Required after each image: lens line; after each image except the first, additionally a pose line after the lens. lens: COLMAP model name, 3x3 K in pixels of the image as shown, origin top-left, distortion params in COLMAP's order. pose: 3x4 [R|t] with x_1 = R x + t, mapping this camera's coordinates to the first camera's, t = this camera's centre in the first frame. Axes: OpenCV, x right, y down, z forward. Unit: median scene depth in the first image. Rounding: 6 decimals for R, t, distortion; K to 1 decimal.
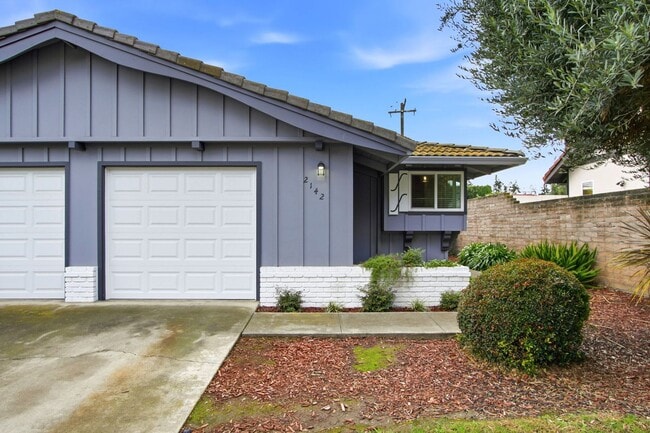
lens RADIAL K [[333.6, 0, 322.9], [0, 333.6, 226.8], [0, 0, 1]] dist [-0.005165, -0.000229]
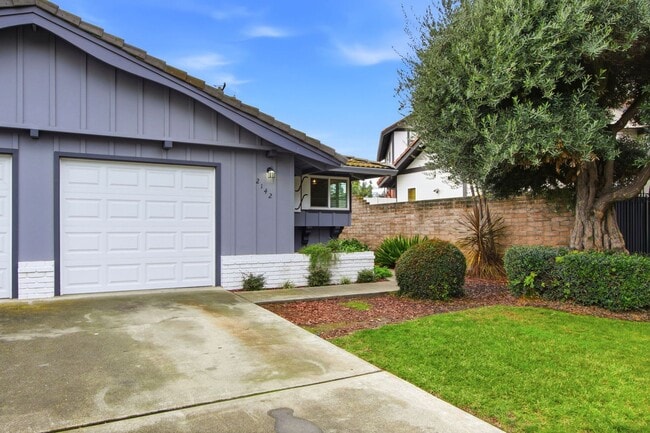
lens RADIAL K [[333.6, 0, 322.9], [0, 333.6, 226.8], [0, 0, 1]] dist [-0.005165, -0.000229]
pose [[0.917410, -0.001041, 0.397943, -0.320736], [-0.001799, 0.999975, 0.006765, 0.012266], [-0.397940, -0.006922, 0.917385, -0.177308]]
